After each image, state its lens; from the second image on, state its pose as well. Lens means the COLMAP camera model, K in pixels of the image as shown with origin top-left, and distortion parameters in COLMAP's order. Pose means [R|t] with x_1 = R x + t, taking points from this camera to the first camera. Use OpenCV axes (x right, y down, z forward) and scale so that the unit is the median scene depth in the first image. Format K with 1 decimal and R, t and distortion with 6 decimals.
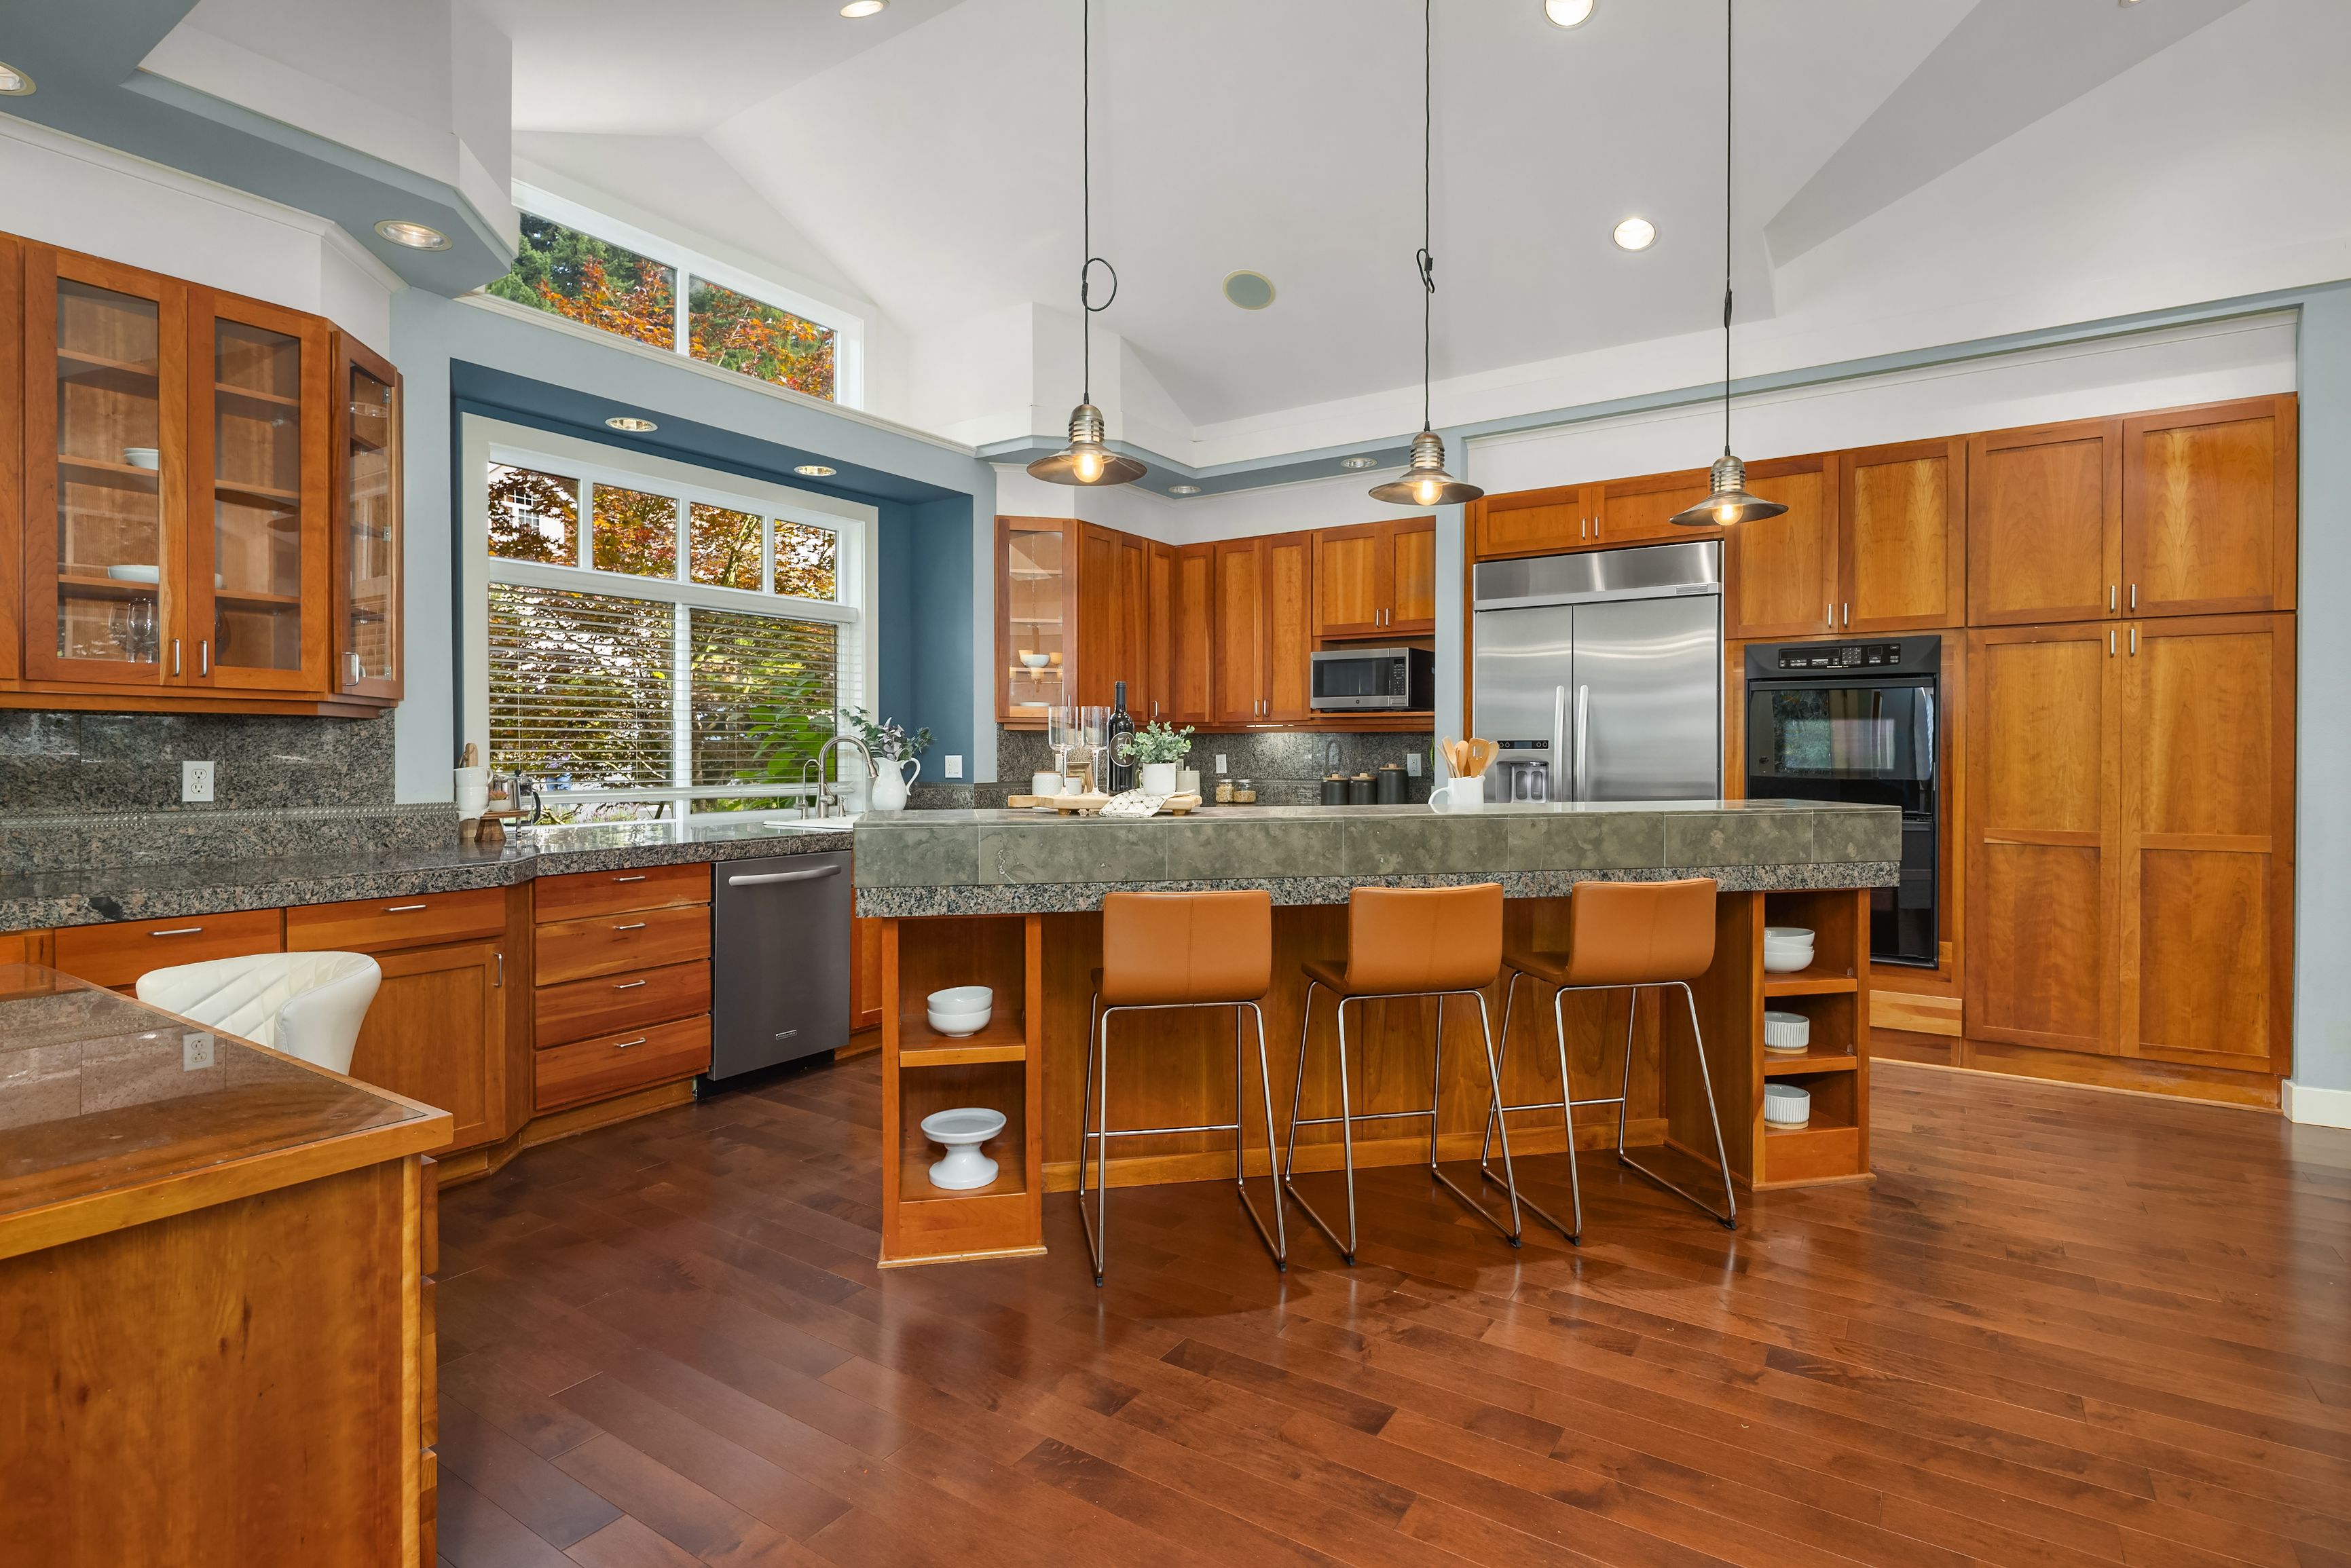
lens RADIAL K [[1154.2, 0, 1175.6], [0, 1154.2, 751.0], [0, 0, 1]] dist [0.003309, -0.004528]
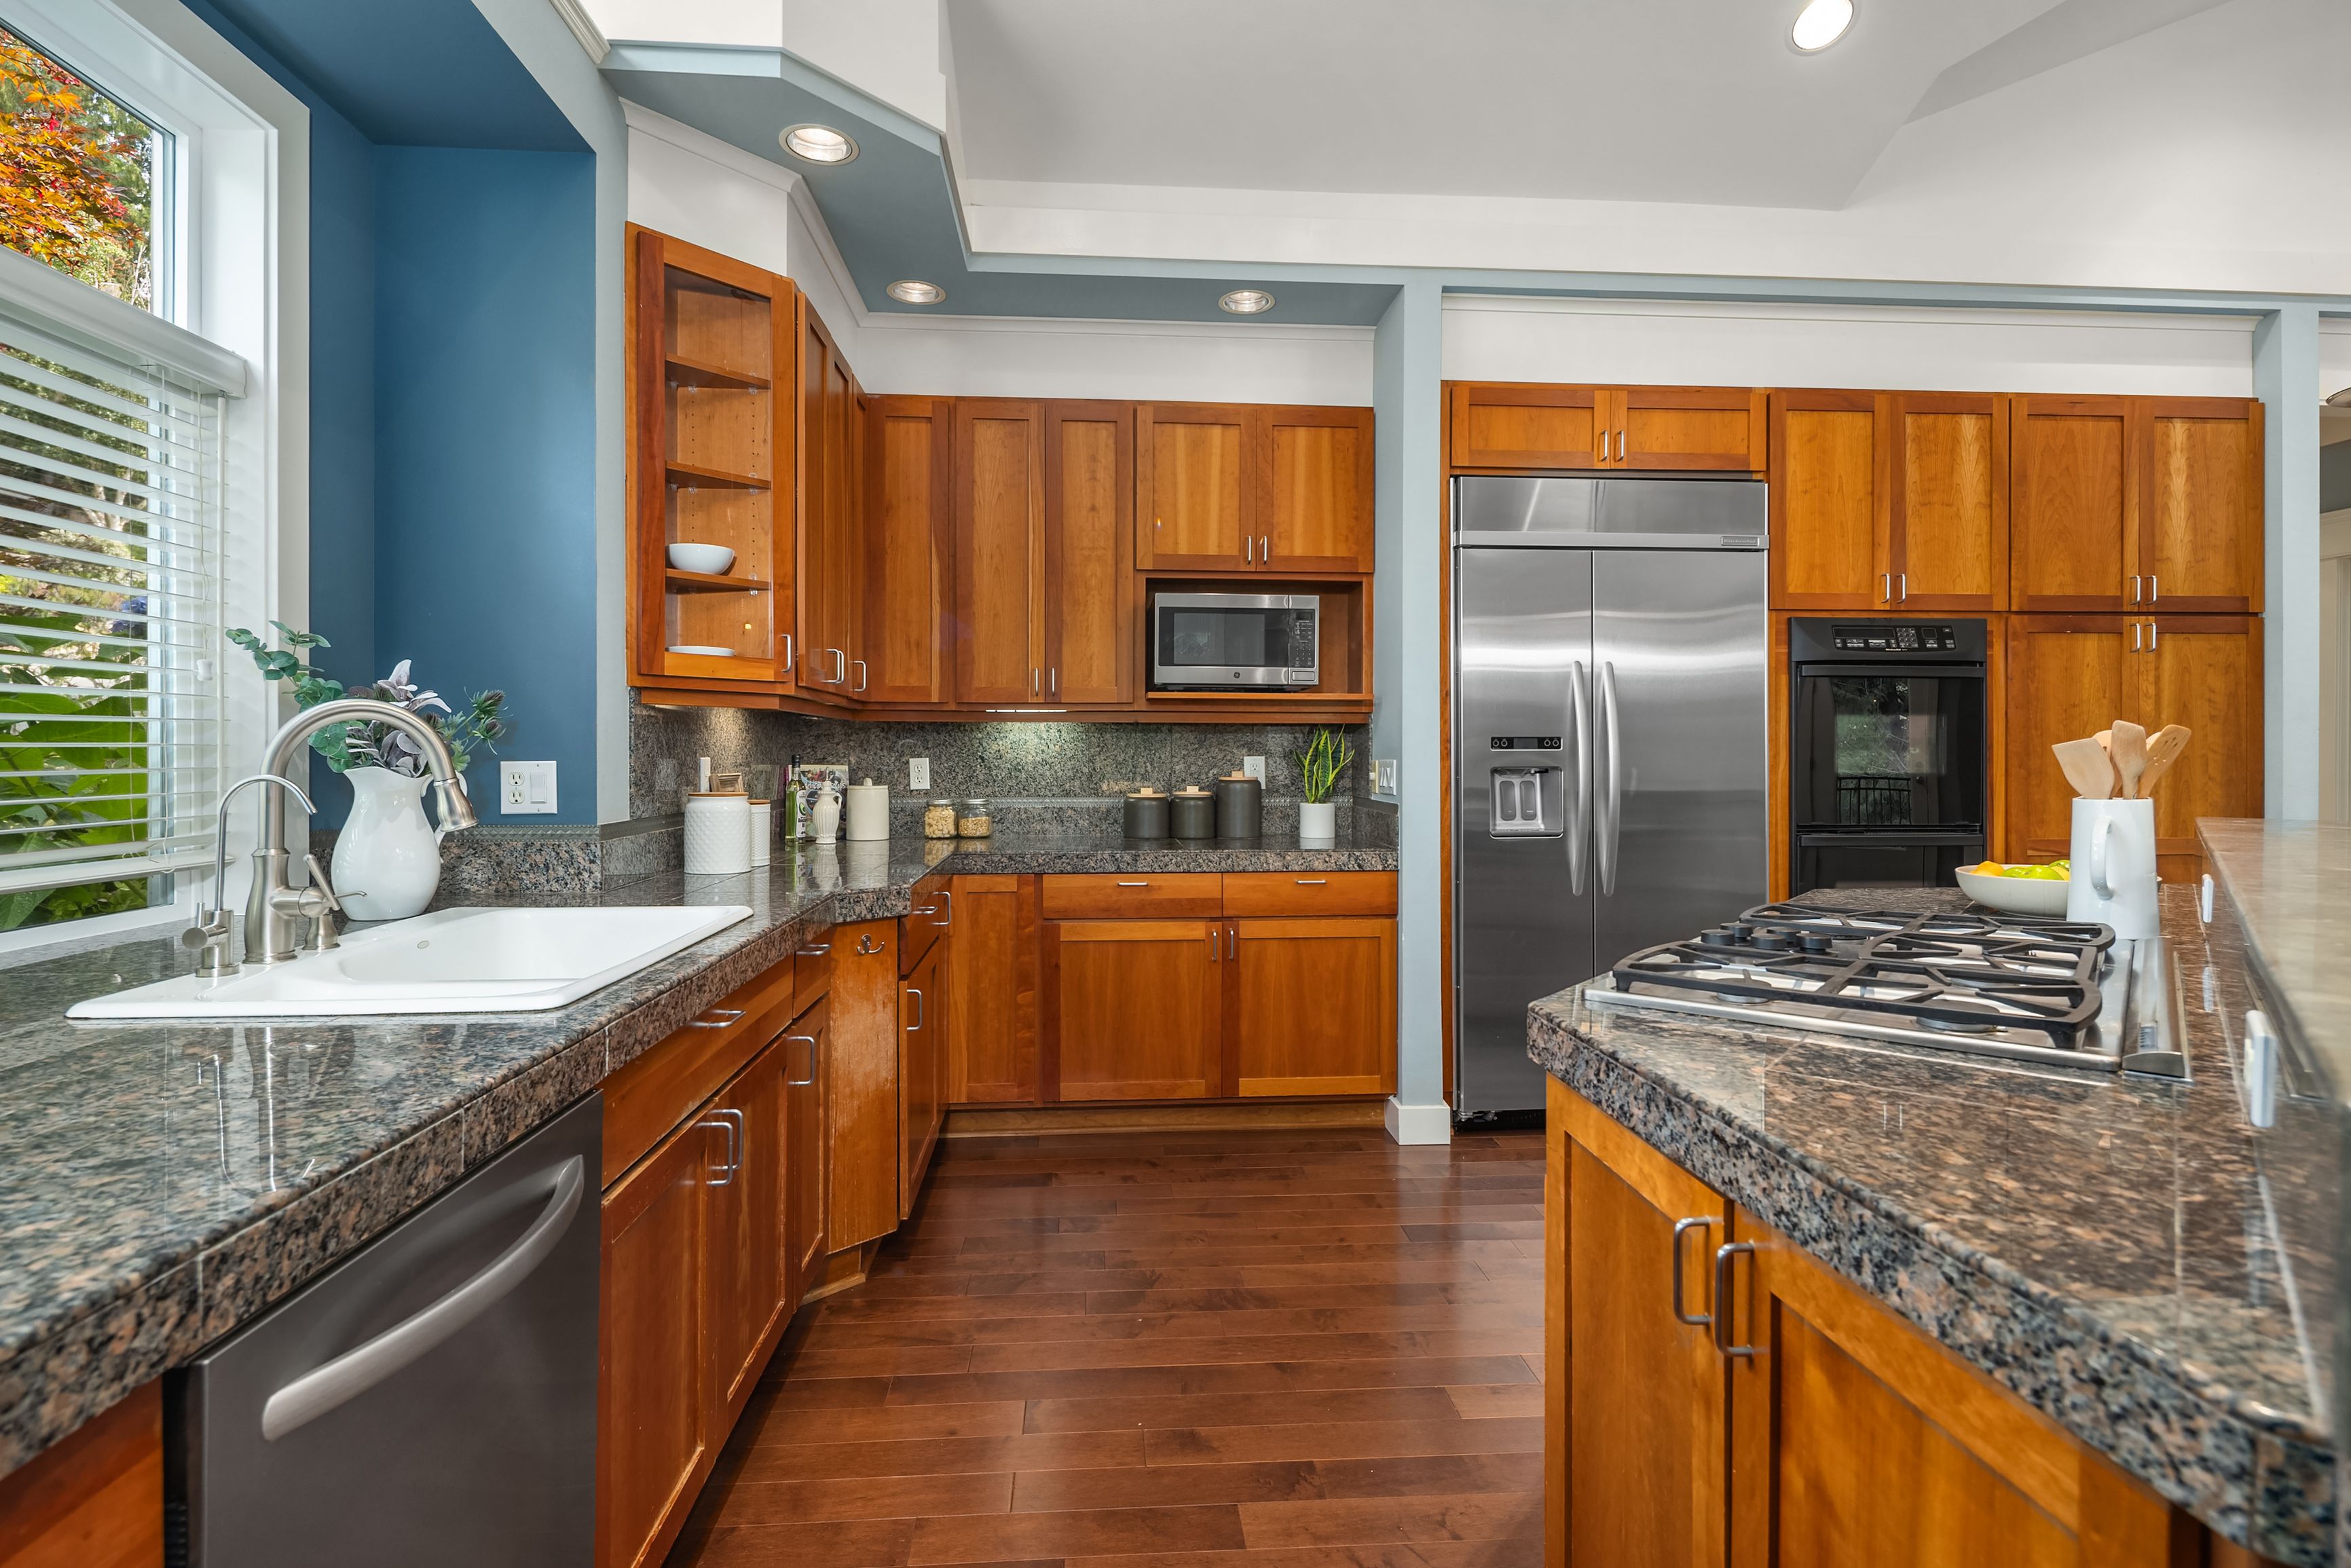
lens RADIAL K [[1154.2, 0, 1188.1], [0, 1154.2, 756.4], [0, 0, 1]] dist [0.003309, -0.004528]
pose [[0.786375, -0.000897, 0.617749, -0.358667], [-0.000055, 0.999999, 0.001521, 0.002084], [-0.617750, -0.001230, 0.786374, 0.707155]]
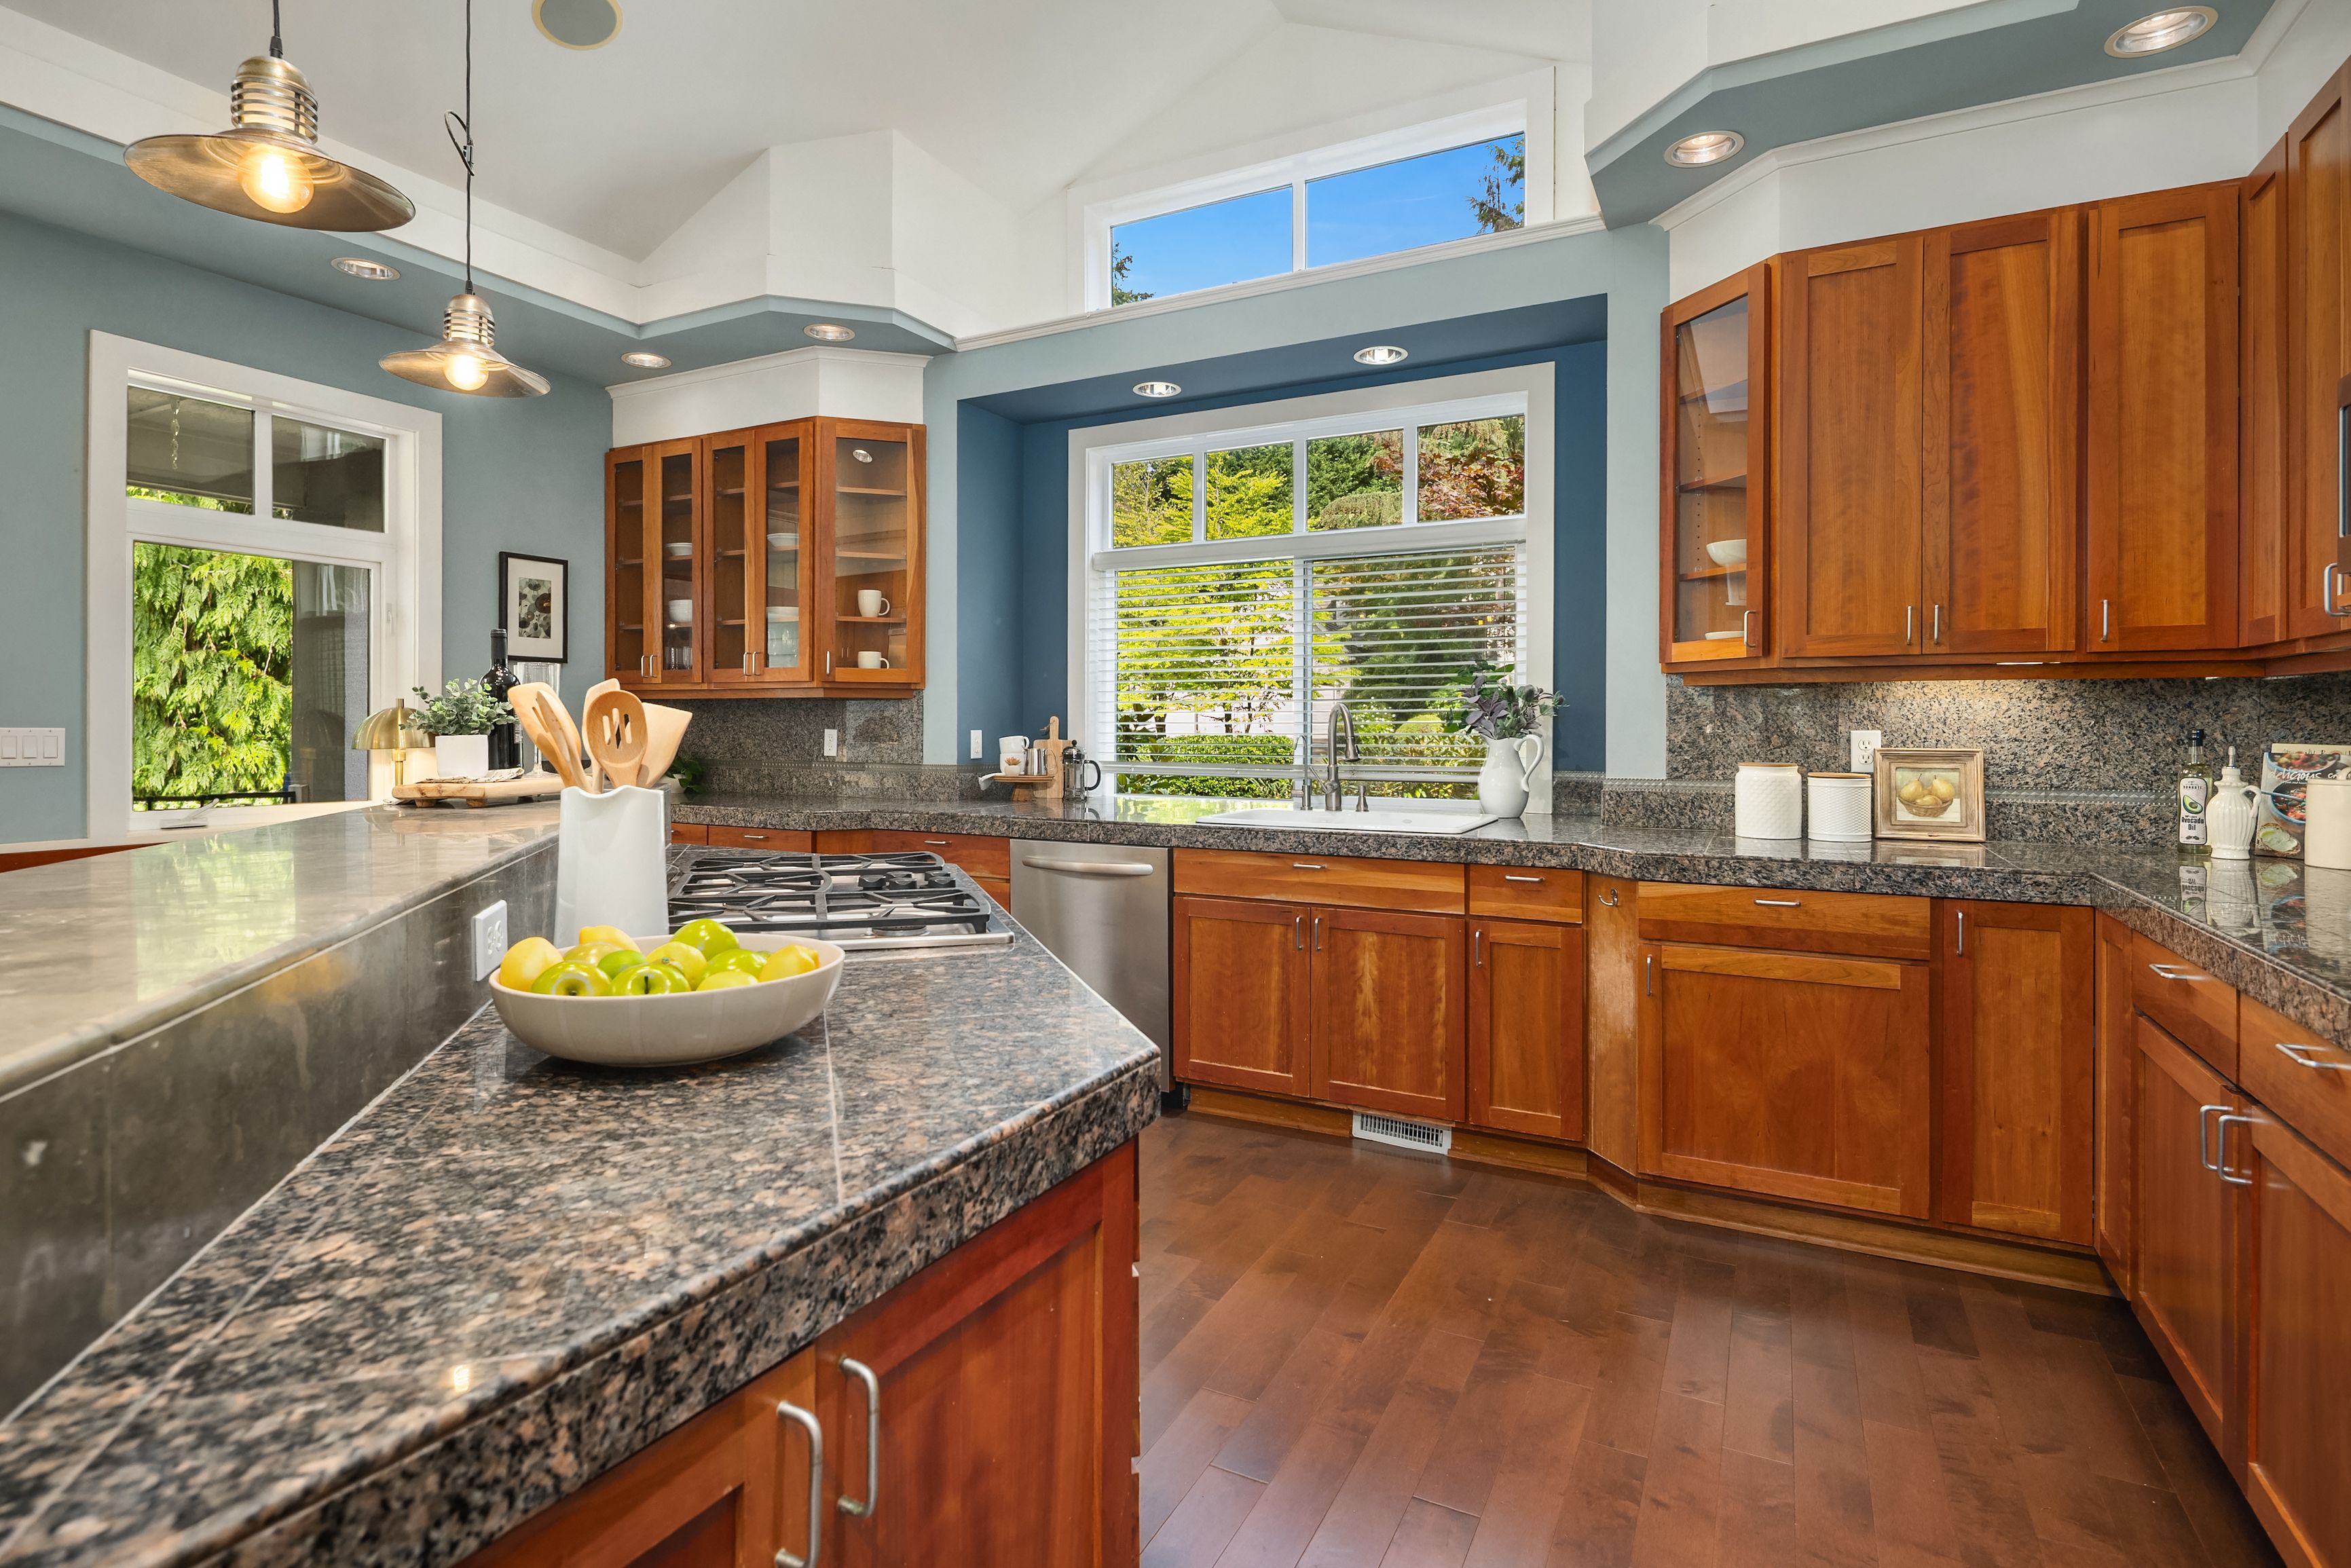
lens RADIAL K [[1154.2, 0, 1163.8], [0, 1154.2, 723.3], [0, 0, 1]] dist [0.003309, -0.004528]
pose [[0.094651, -0.000832, -0.995510, 0.531107], [-0.001633, 0.999998, -0.000991, 0.001272], [0.995509, 0.001720, 0.094649, 0.963235]]
